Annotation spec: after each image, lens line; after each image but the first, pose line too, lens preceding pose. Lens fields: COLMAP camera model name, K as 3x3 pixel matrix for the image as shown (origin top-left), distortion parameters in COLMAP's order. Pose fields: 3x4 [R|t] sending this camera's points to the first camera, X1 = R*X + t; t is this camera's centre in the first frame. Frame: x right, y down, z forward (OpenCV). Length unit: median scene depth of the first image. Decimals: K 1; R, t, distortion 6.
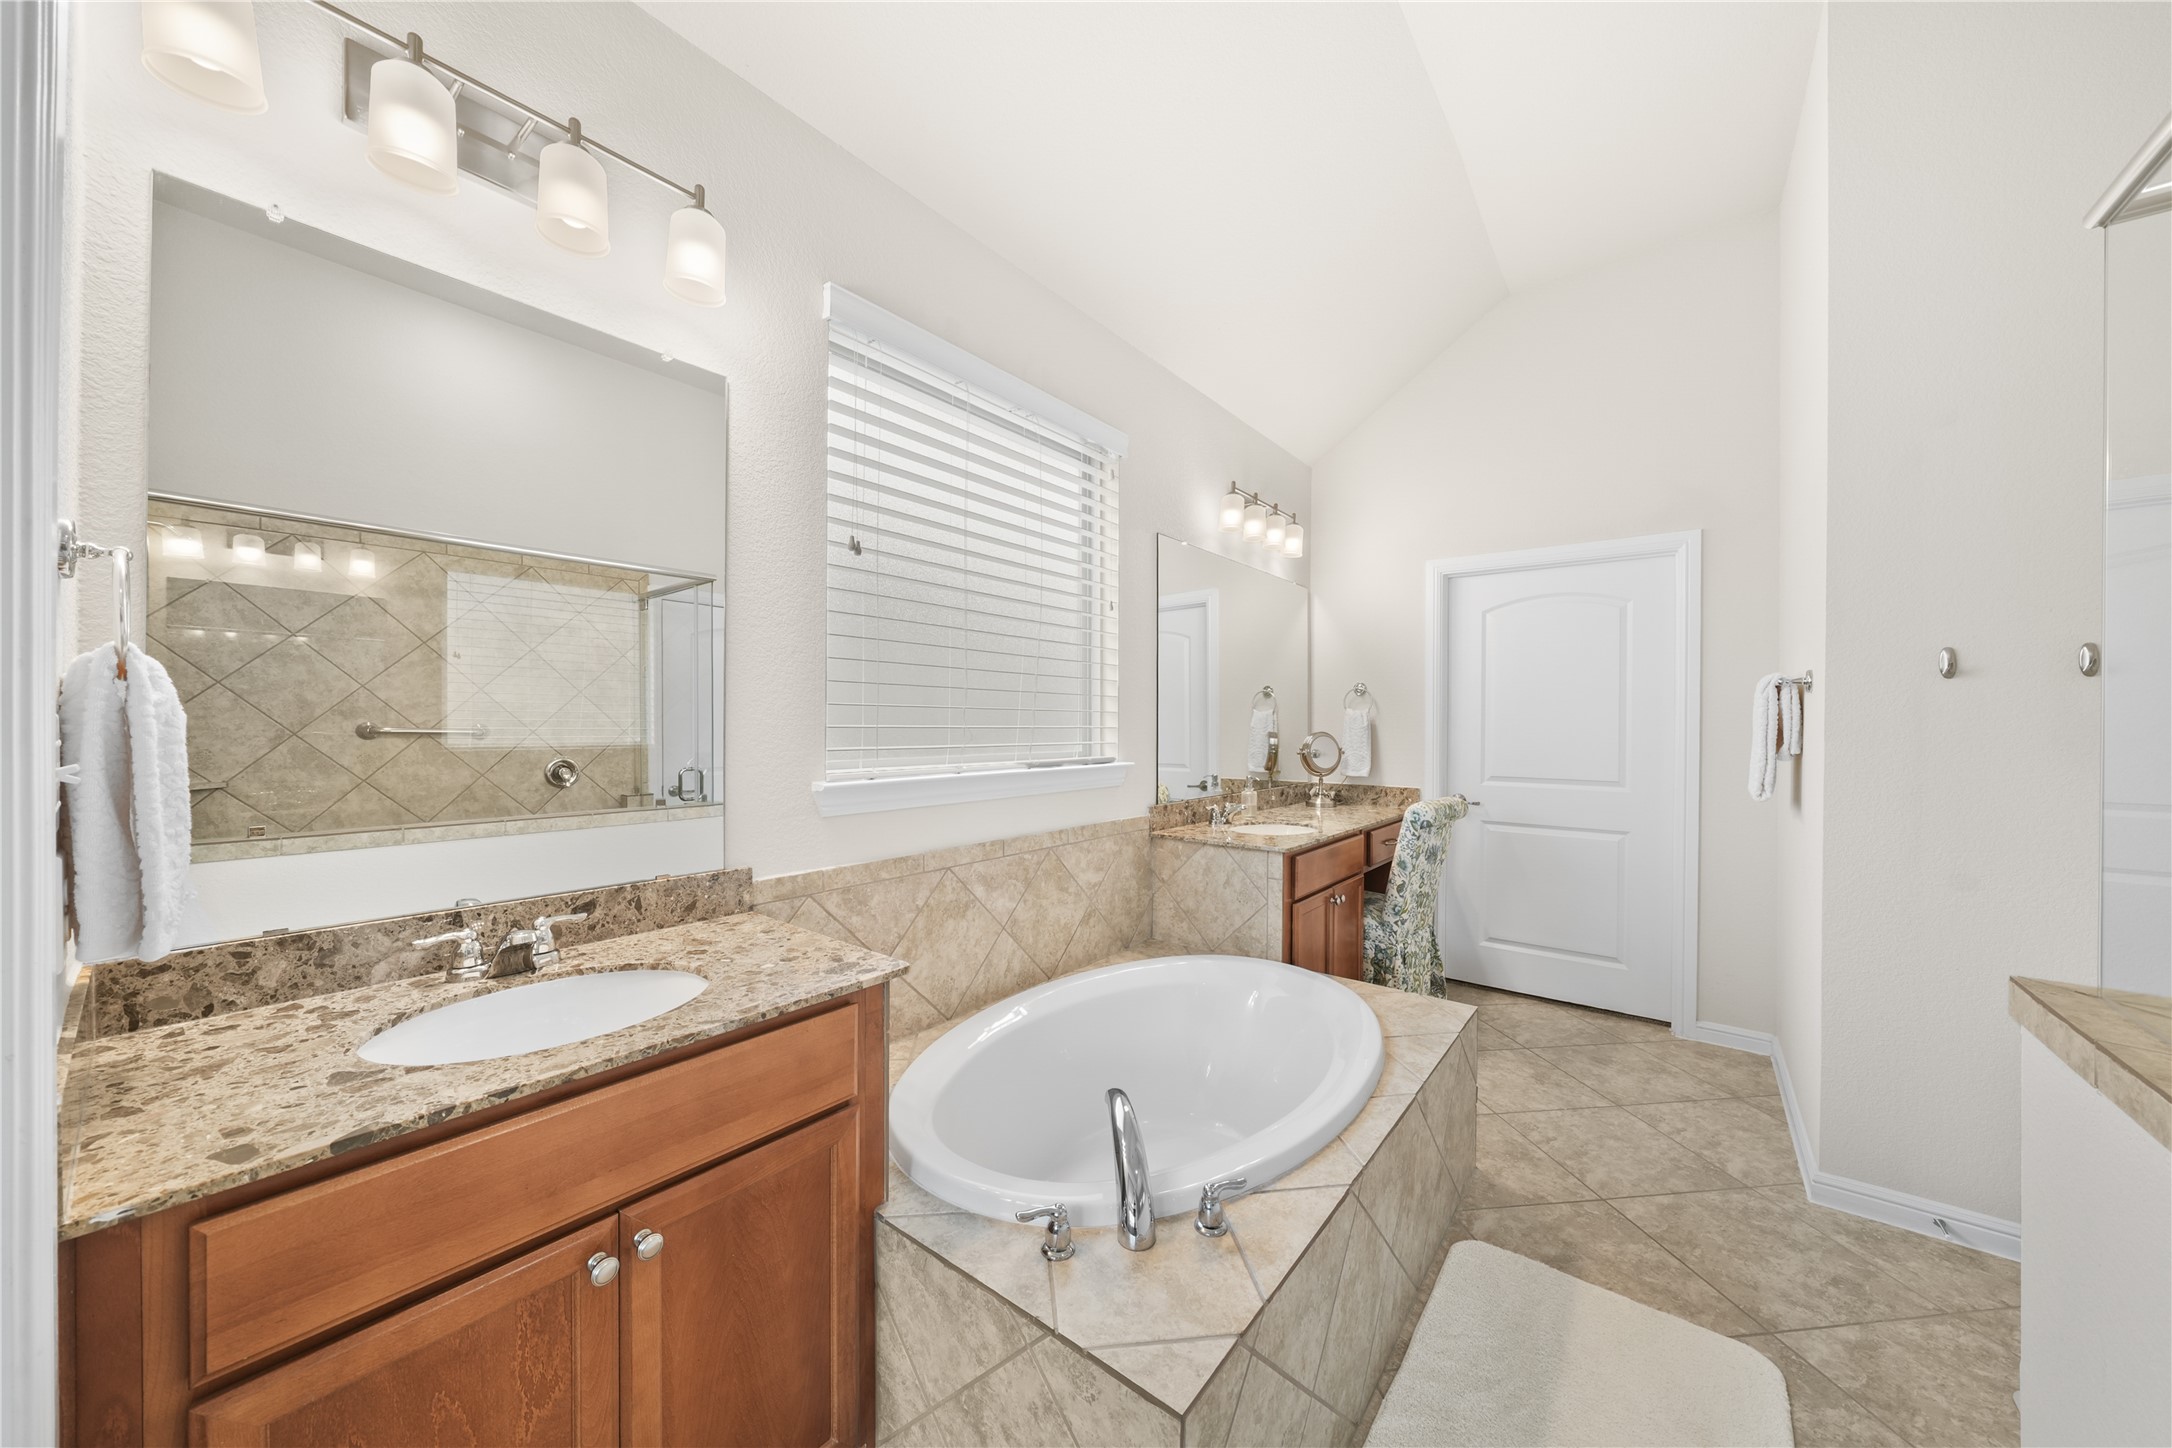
lens RADIAL K [[738.0, 0, 1085.0], [0, 738.0, 723.7], [0, 0, 1]] dist [-0.000552, -0.000083]
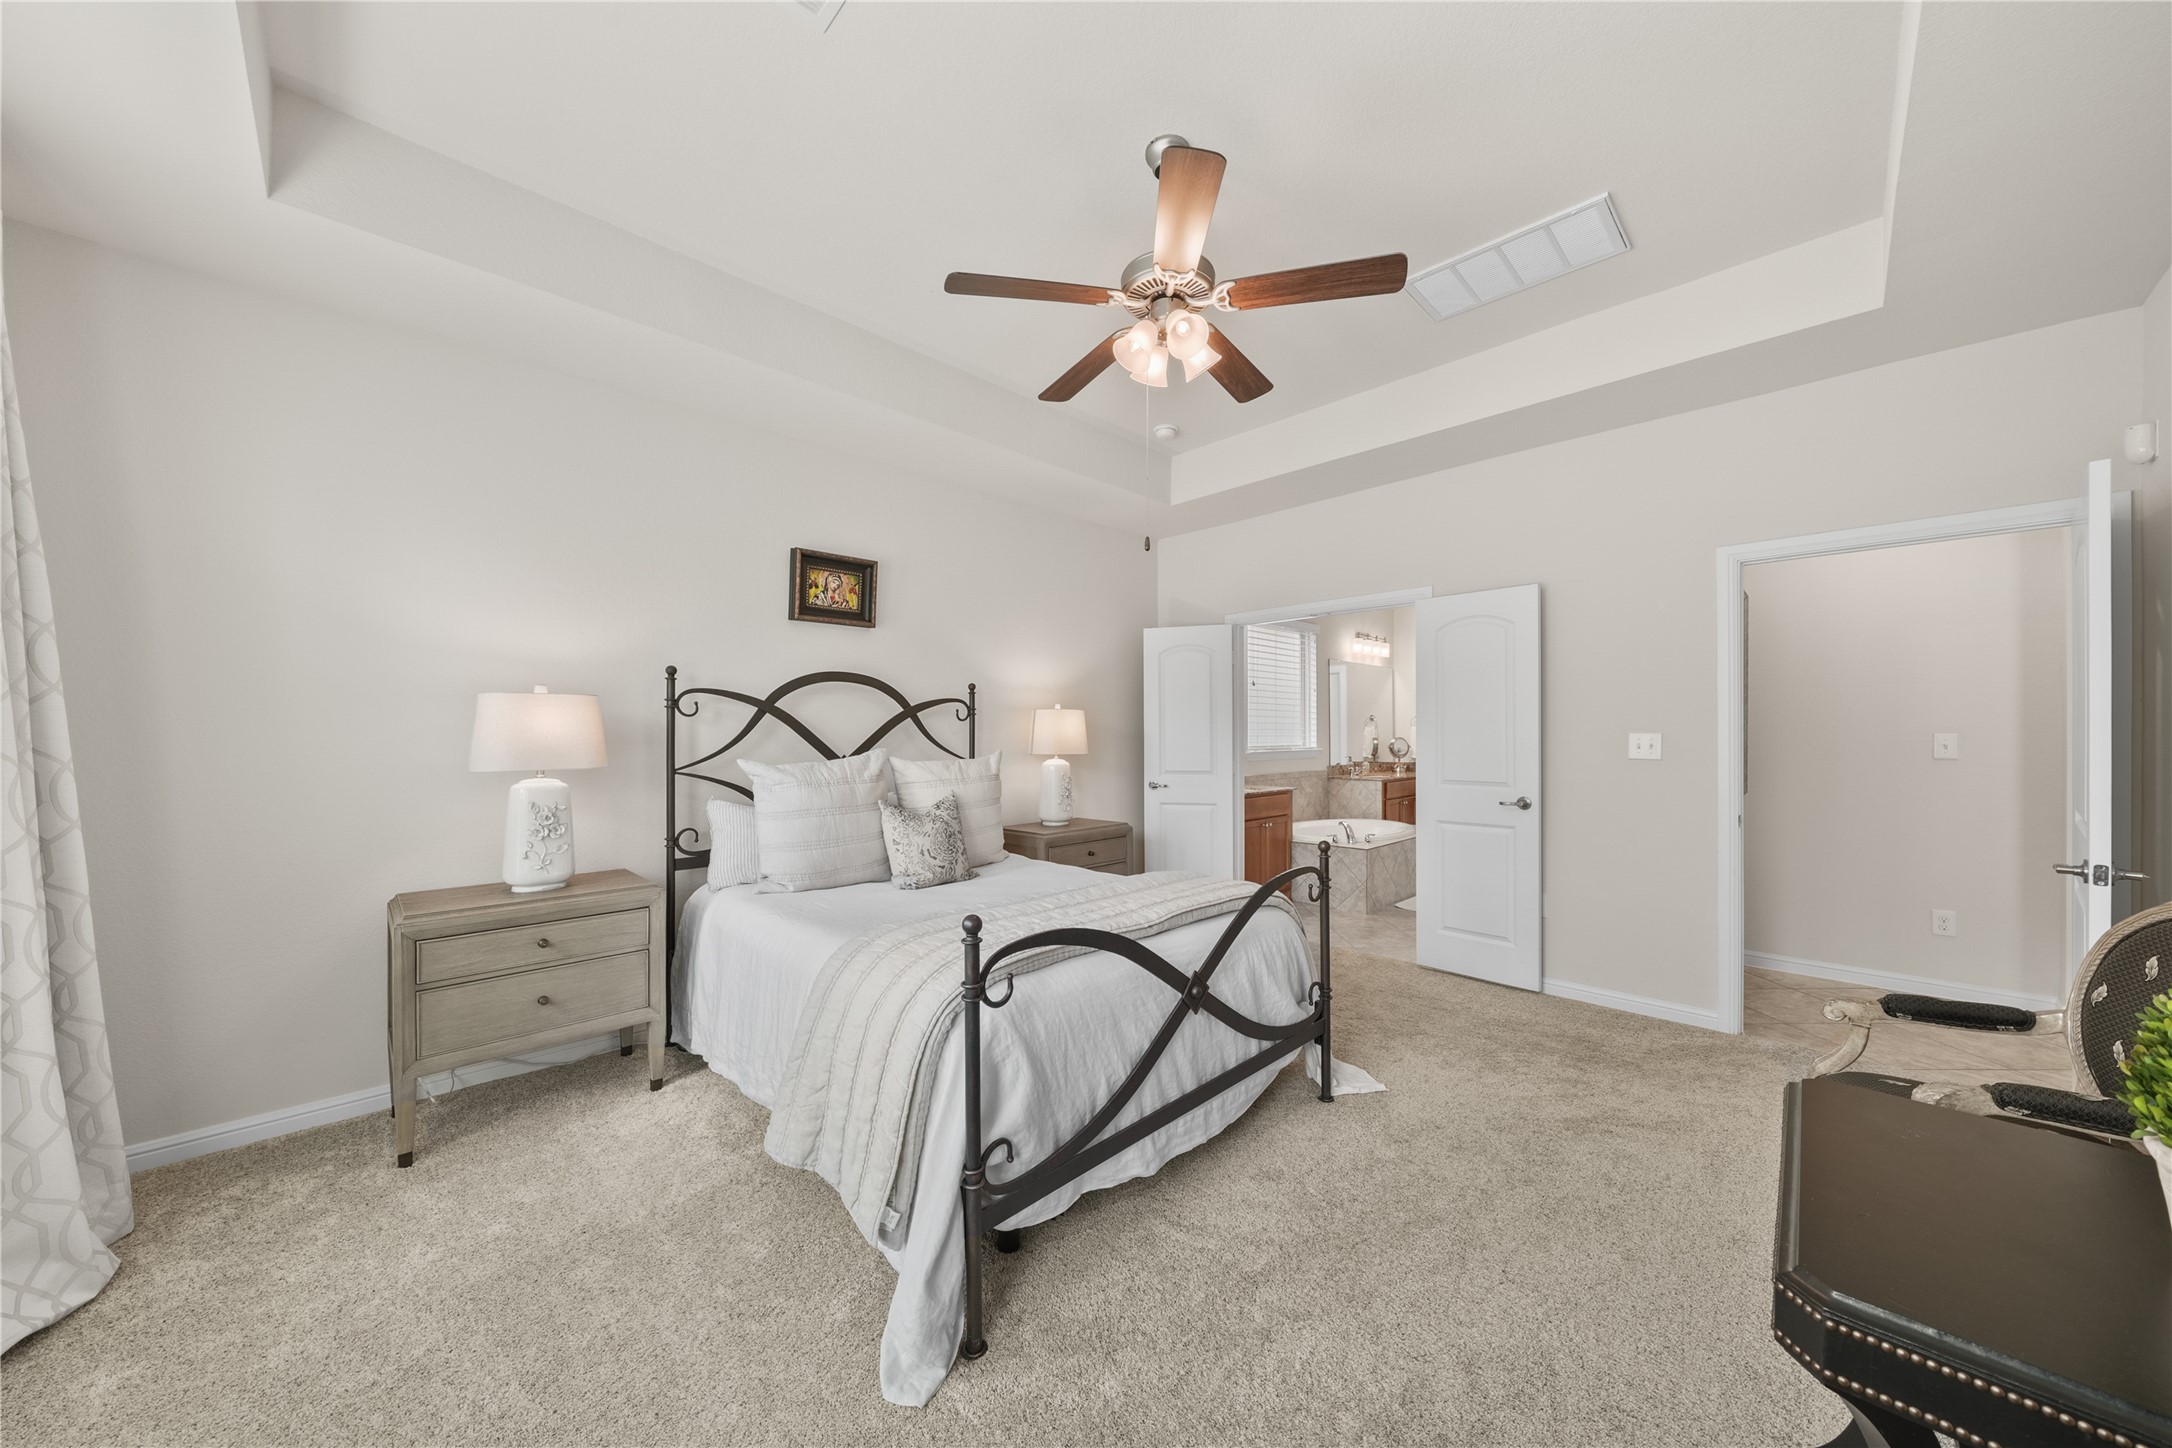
lens RADIAL K [[738.0, 0, 1085.0], [0, 738.0, 723.7], [0, 0, 1]] dist [-0.000552, -0.000083]
pose [[0.993771, -0.002065, -0.111419, -0.403775], [0.000659, 0.999920, -0.012656, -0.004278], [0.111436, 0.012504, 0.993693, -1.431772]]
